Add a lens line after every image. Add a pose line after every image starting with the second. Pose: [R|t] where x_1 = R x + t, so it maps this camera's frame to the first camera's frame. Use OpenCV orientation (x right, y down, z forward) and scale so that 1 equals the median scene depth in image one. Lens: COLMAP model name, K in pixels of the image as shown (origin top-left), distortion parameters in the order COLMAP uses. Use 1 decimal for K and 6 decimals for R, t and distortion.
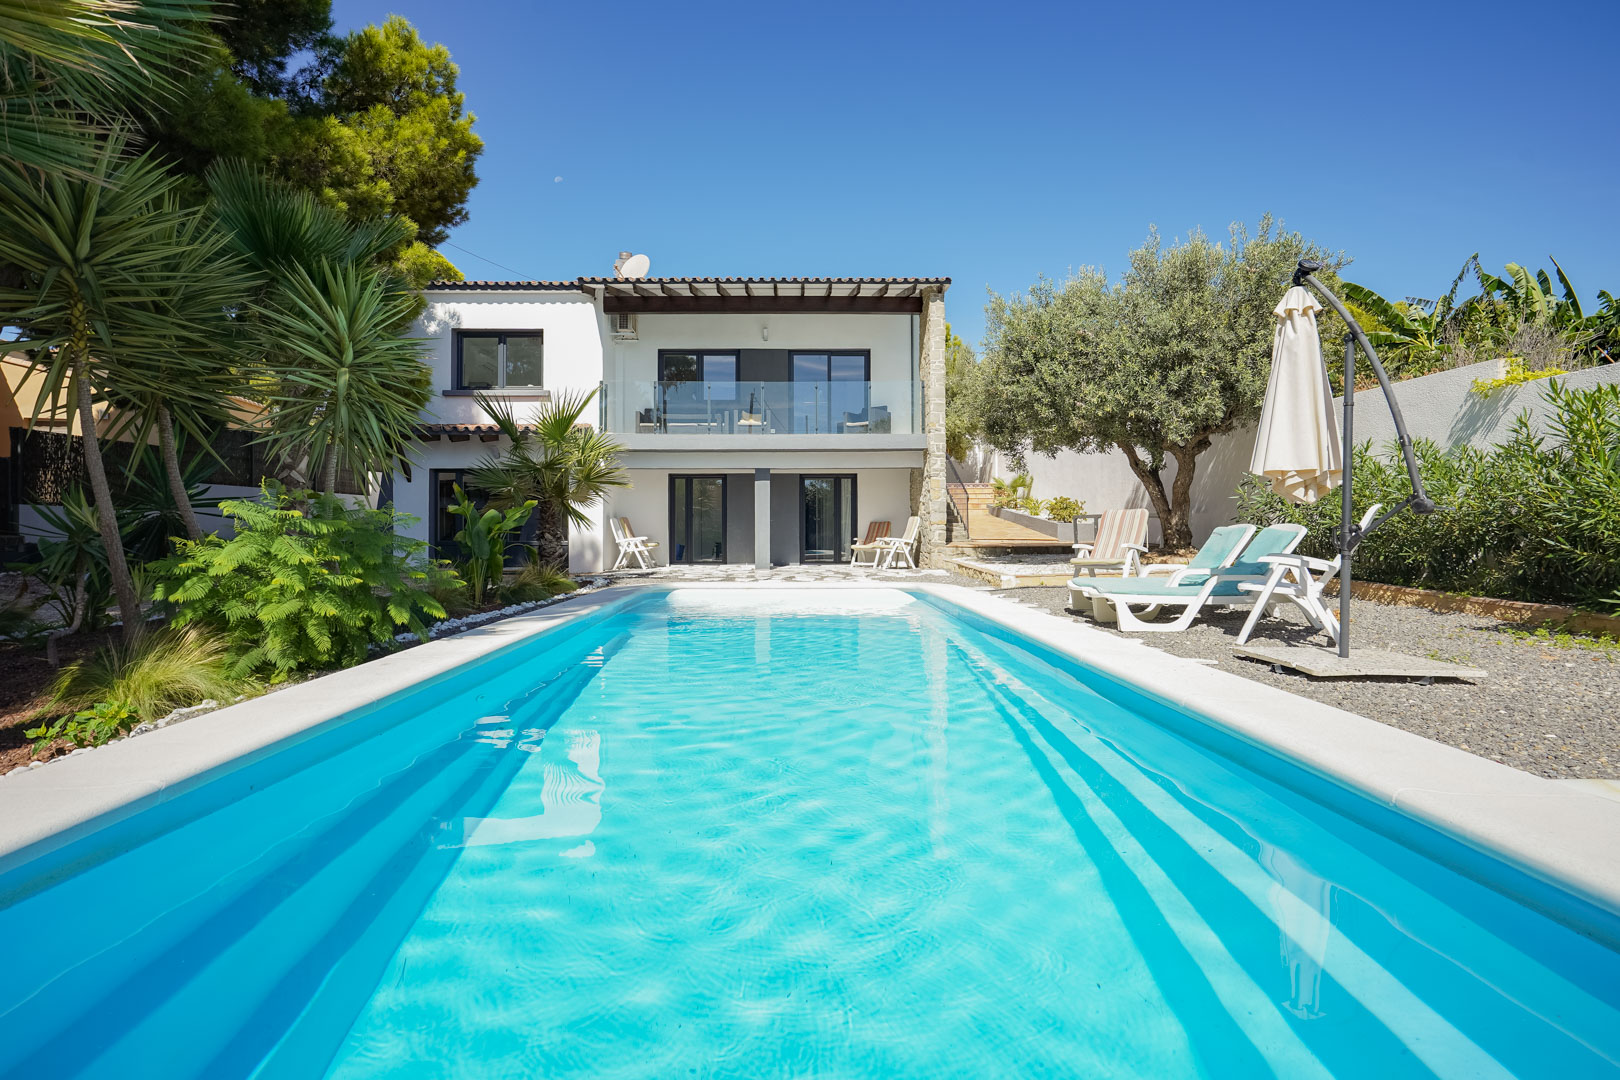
lens RADIAL K [[774.6, 0, 773.0], [0, 774.6, 528.3], [0, 0, 1]] dist [-0.005093, -0.000362]
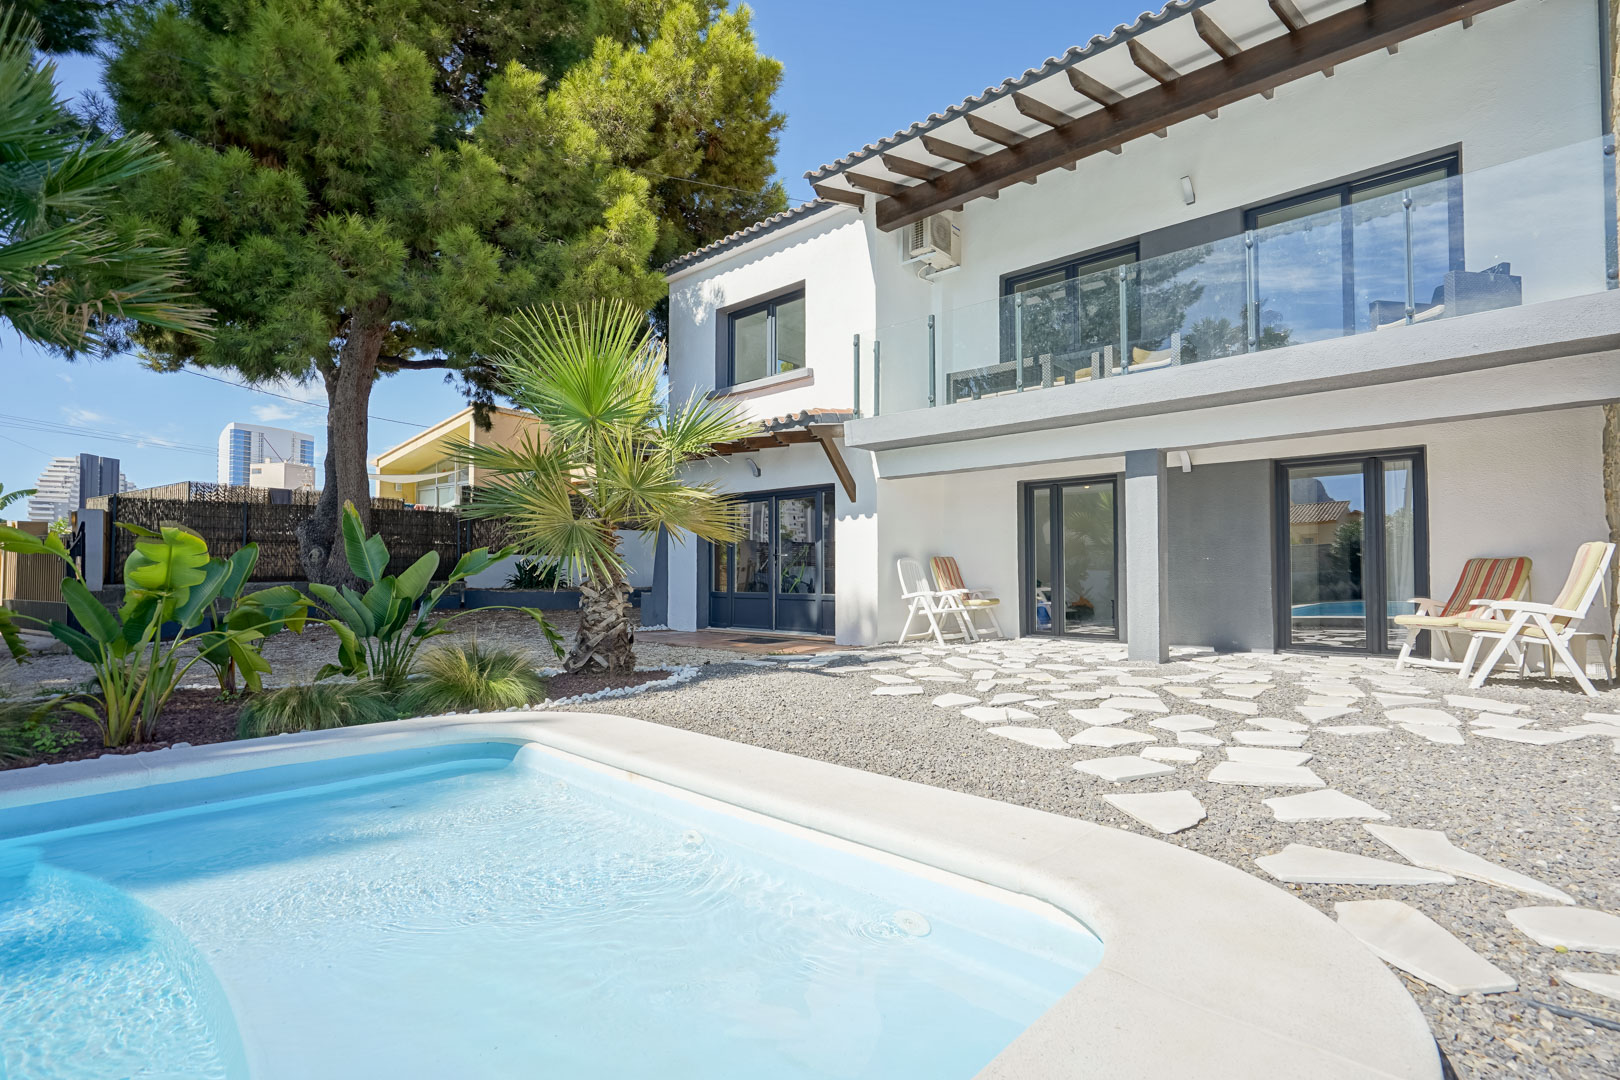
lens RADIAL K [[761.7, 0, 822.3], [0, 761.7, 555.4], [0, 0, 1]] dist [-0.001065, -0.000105]
pose [[0.743940, -0.017112, -0.668028, 0.157522], [0.004766, 0.999783, -0.020302, -0.003528], [0.668230, 0.011920, 0.743859, 0.530423]]
